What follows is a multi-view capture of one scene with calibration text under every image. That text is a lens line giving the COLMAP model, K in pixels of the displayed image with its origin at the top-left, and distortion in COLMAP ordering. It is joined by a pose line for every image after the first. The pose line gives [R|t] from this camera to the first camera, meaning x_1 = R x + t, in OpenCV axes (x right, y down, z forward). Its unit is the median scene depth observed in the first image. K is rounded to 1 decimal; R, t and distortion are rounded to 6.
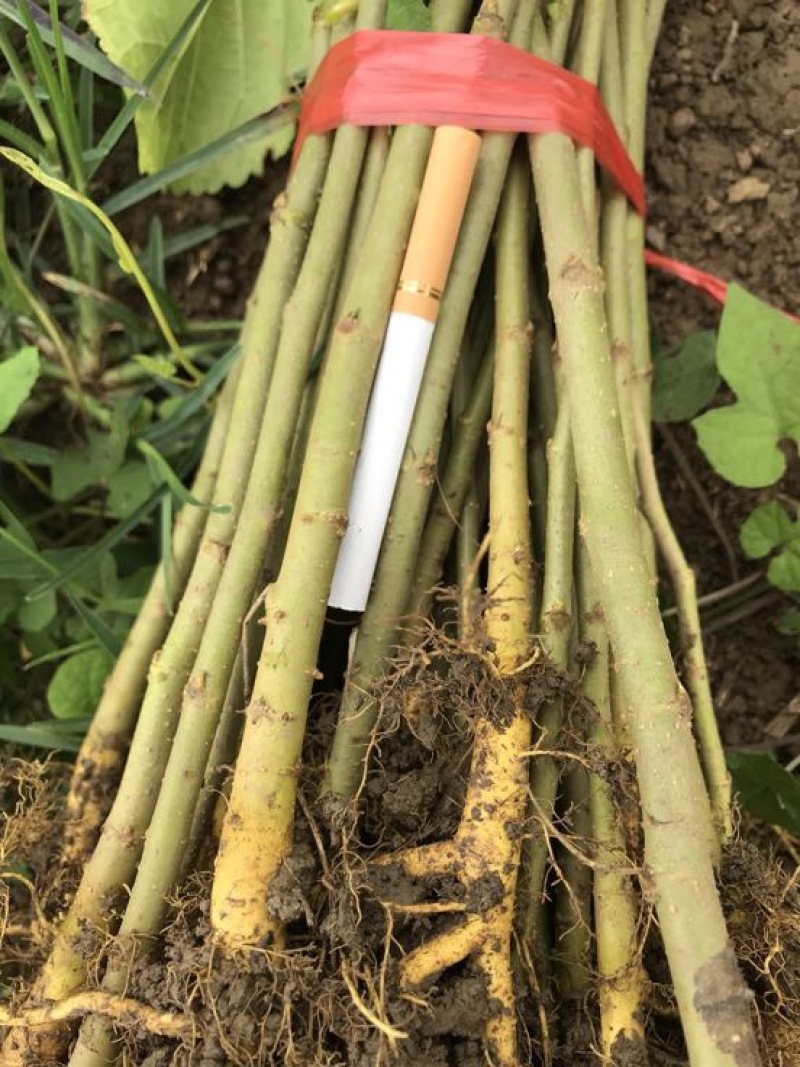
lens RADIAL K [[946.7, 0, 400.0], [0, 946.7, 533.5], [0, 0, 1]] dist [0.101914, 0.000096]
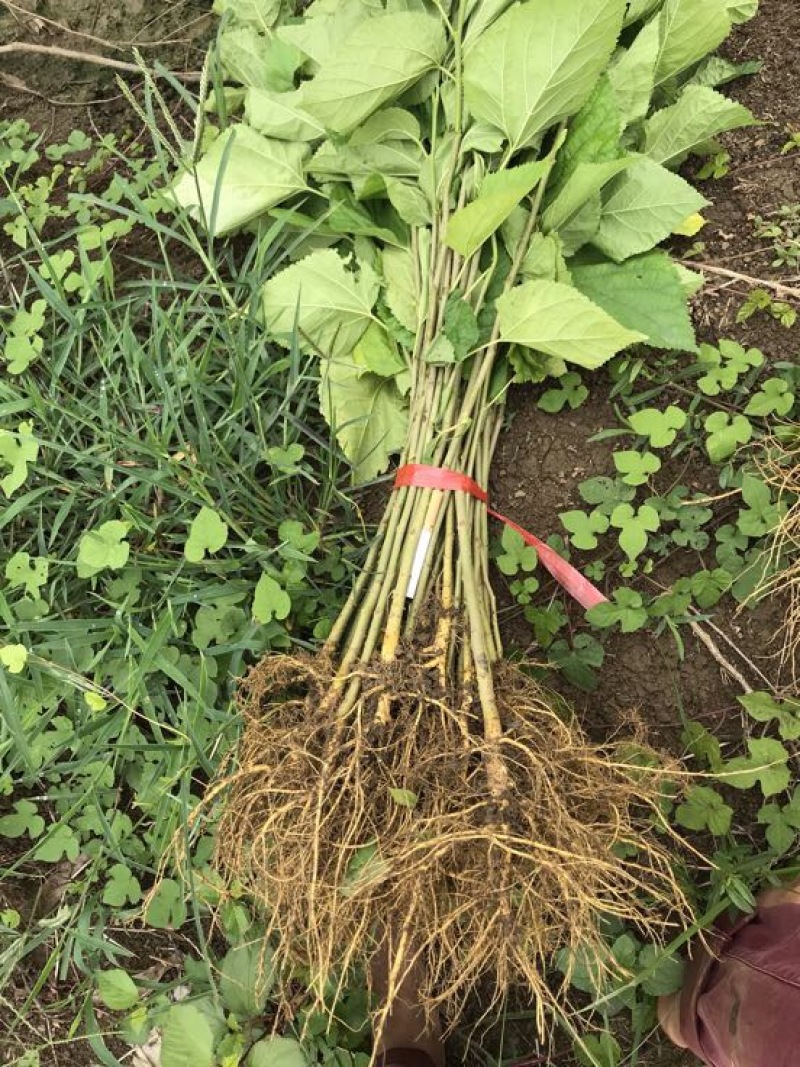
lens RADIAL K [[946.7, 0, 400.0], [0, 946.7, 533.5], [0, 0, 1]] dist [0.101914, 0.000096]
pose [[0.998732, 0.037645, 0.033440, -0.258107], [-0.032146, 0.987858, -0.151994, 0.455173], [-0.038756, 0.150727, 0.987816, -3.334278]]
